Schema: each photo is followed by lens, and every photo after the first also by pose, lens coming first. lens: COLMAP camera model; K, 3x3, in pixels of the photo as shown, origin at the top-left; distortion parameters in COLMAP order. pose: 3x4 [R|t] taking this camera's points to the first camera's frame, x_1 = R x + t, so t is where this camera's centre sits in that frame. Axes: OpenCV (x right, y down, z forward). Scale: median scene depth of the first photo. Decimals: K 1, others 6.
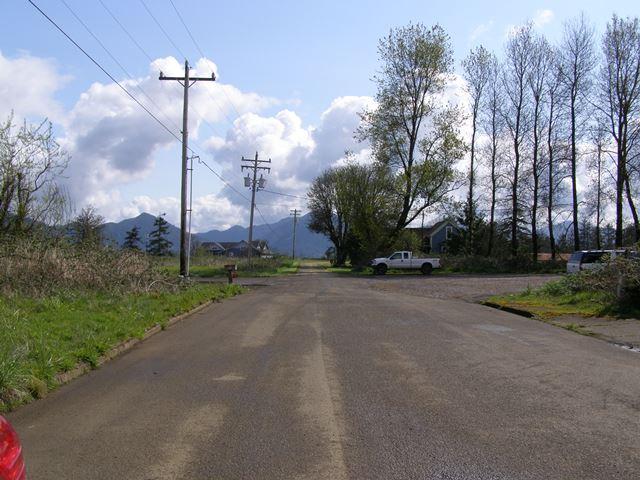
lens RADIAL K [[855.0, 0, 320.0], [0, 855.0, 240.0], [0, 0, 1]] dist [-0.423638, 0.592963]
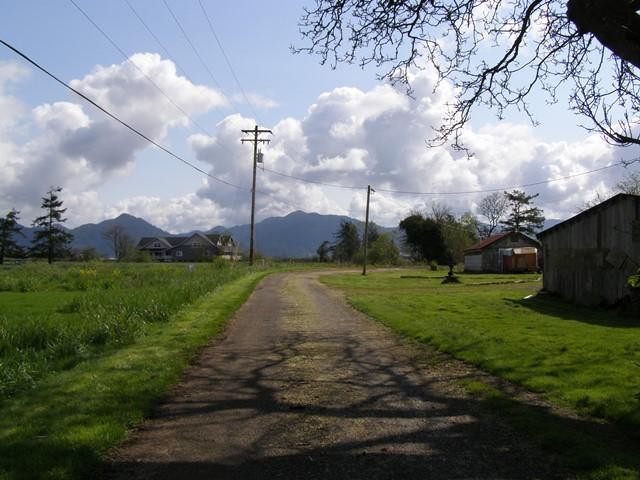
lens RADIAL K [[741.6, 0, 329.1], [0, 741.6, 244.0], [0, 0, 1]] dist [-0.180335, 0.353005]
pose [[0.999272, -0.007134, 0.037477, -0.006023], [0.007105, 0.999974, 0.000898, 0.009172], [-0.037483, -0.000632, 0.999297, 0.408672]]
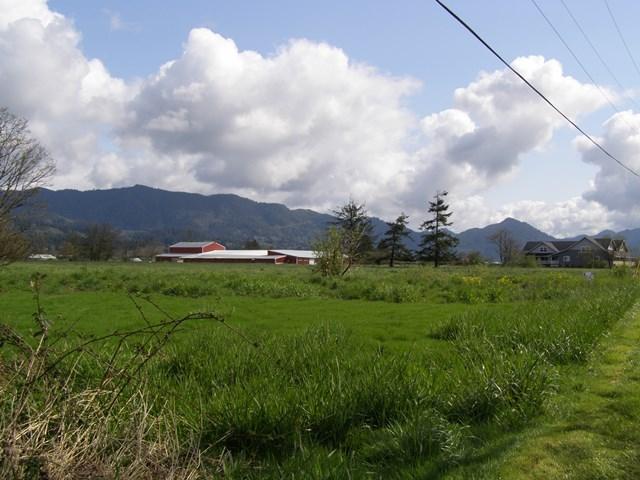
lens RADIAL K [[741.6, 0, 329.1], [0, 741.6, 244.0], [0, 0, 1]] dist [-0.180335, 0.353005]
pose [[0.889375, -0.003113, -0.457168, -0.010109], [-0.000101, 0.999975, -0.007008, 0.009289], [0.457178, 0.006279, 0.889353, 0.423416]]
